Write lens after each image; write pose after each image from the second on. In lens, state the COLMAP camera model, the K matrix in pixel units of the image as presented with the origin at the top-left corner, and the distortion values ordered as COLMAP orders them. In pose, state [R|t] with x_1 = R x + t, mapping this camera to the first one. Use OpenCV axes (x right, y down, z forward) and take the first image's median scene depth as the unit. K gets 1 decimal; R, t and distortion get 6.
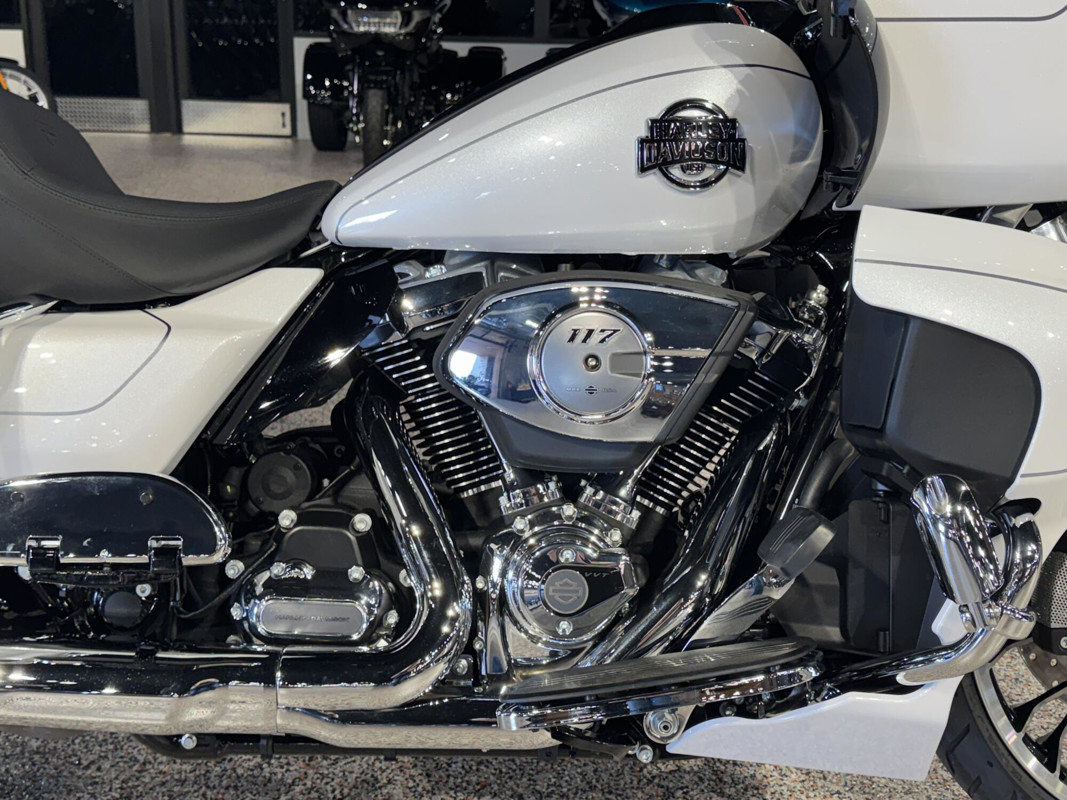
lens RADIAL K [[1291.9, 0, 546.5], [0, 1291.9, 406.5], [0, 0, 1]] dist [0.183040, -0.433667]
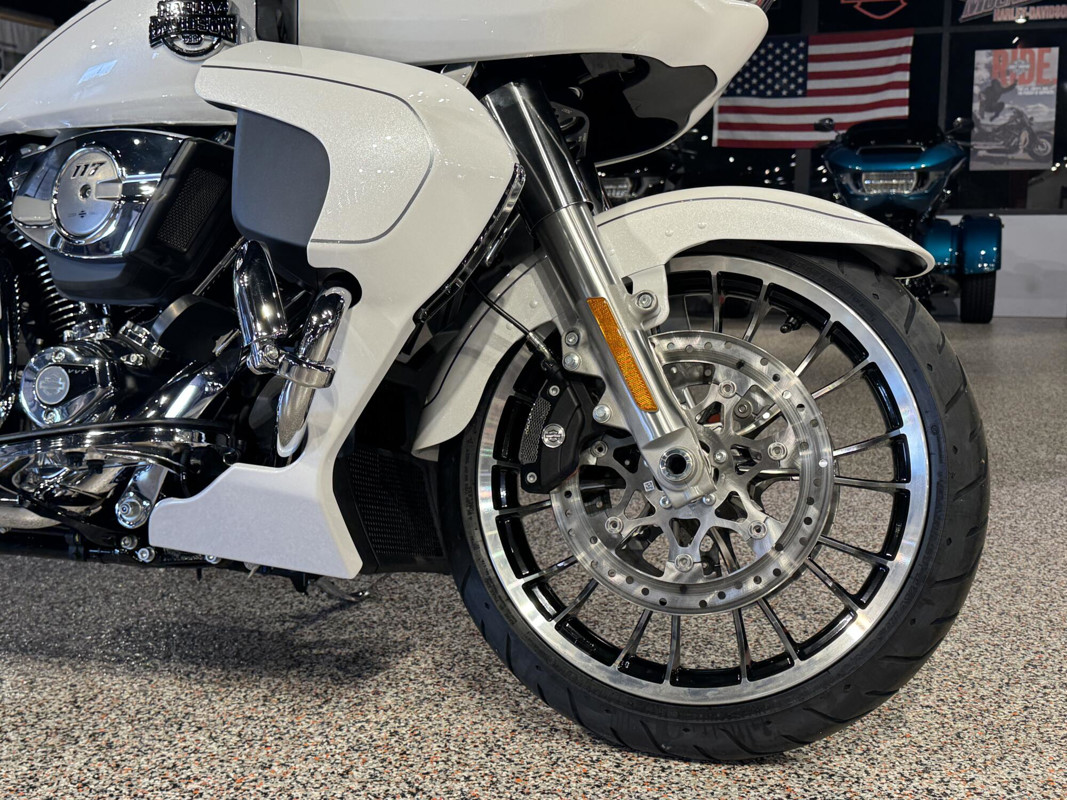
lens RADIAL K [[1291.9, 0, 546.5], [0, 1291.9, 406.5], [0, 0, 1]] dist [0.183040, -0.433667]
pose [[0.954513, 0.018464, -0.297597, 0.752568], [-0.068291, 0.985088, -0.157919, 0.301992], [0.290243, 0.171059, 0.941540, 0.016292]]
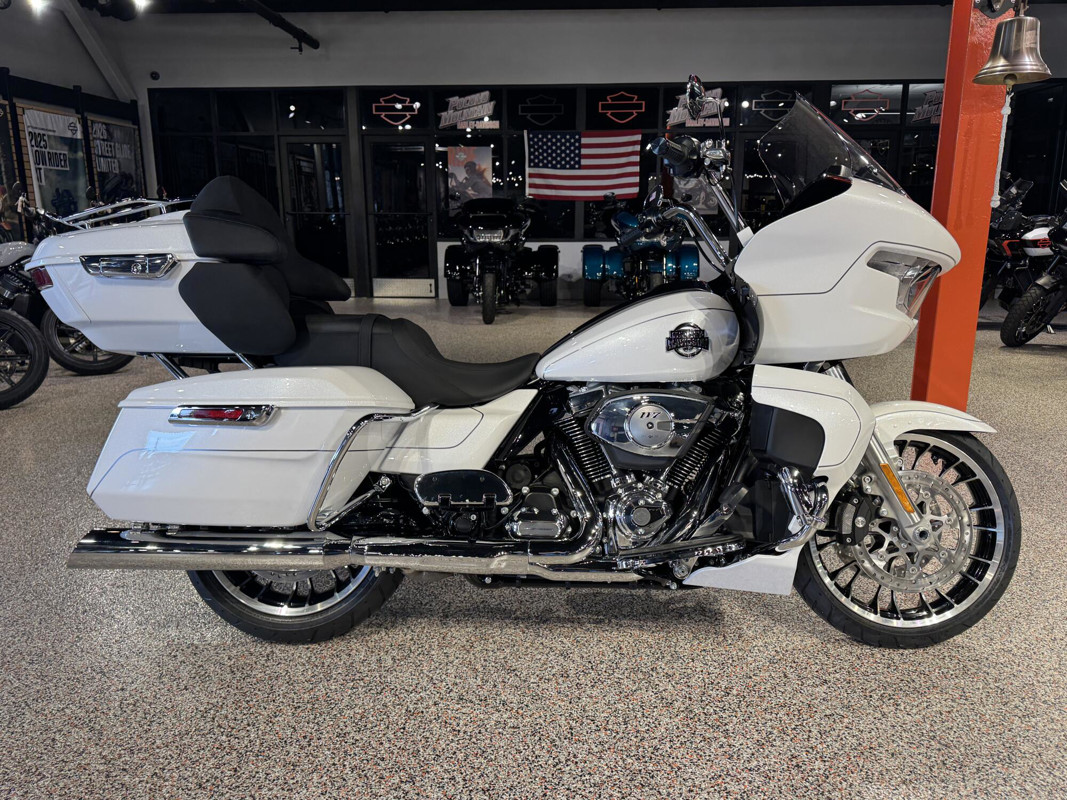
lens RADIAL K [[834.1, 0, 530.3], [0, 834.1, 402.9], [0, 0, 1]] dist [0.091311, -0.133009]
pose [[0.998659, -0.015167, -0.049501, -0.110748], [0.012114, 0.998038, -0.061420, 0.018373], [0.050336, 0.060738, 0.996884, -0.611474]]
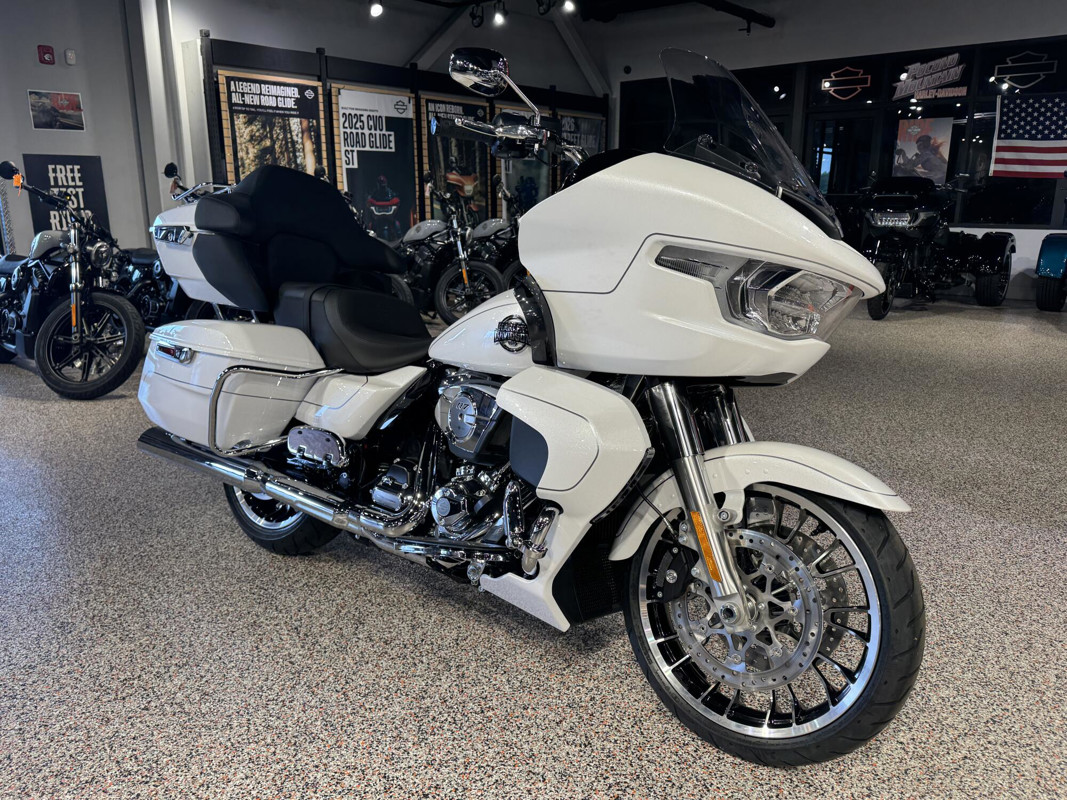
lens RADIAL K [[834.1, 0, 530.3], [0, 834.1, 402.9], [0, 0, 1]] dist [0.091311, -0.133009]
pose [[0.764066, 0.131412, -0.631612, 1.062203], [-0.163090, 0.986579, 0.007975, -0.088716], [0.624183, 0.096916, 0.775244, -0.140607]]
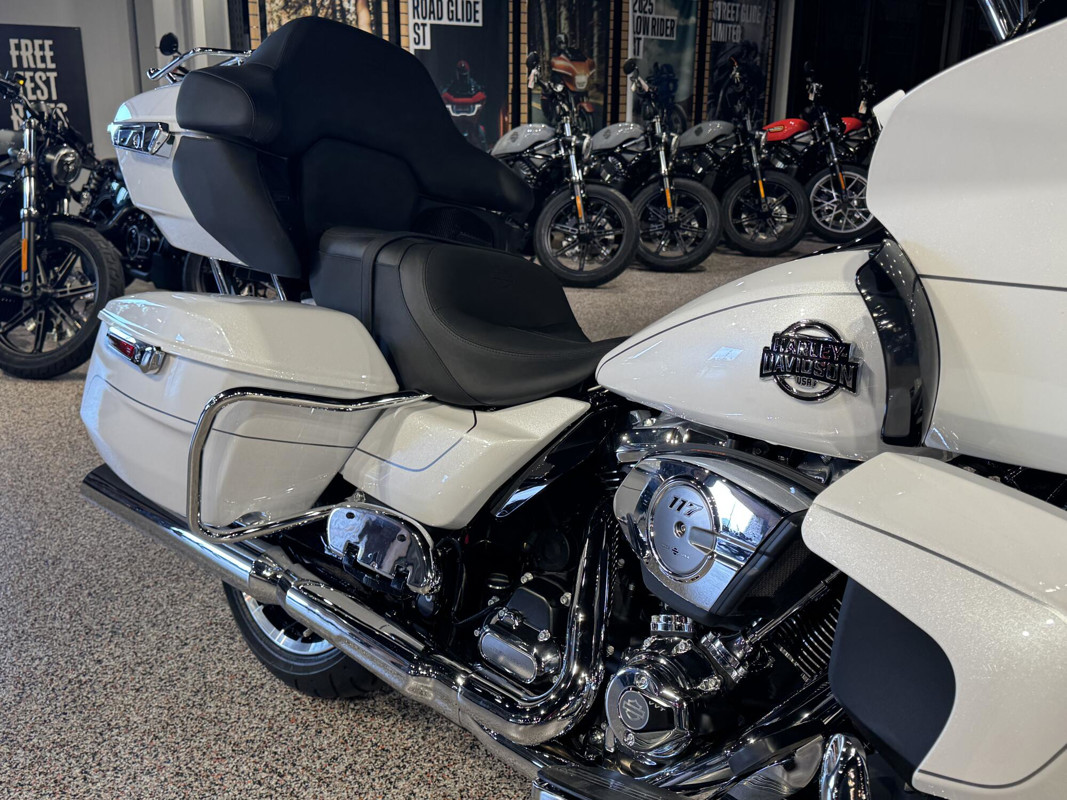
lens RADIAL K [[1057.9, 0, 524.4], [0, 1057.9, 397.3], [0, 0, 1]] dist [0.160604, -0.322764]
pose [[0.695034, 0.180062, -0.696064, 0.551611], [-0.196088, 0.978903, 0.057431, -0.167461], [0.691720, 0.096573, 0.715679, 0.185000]]
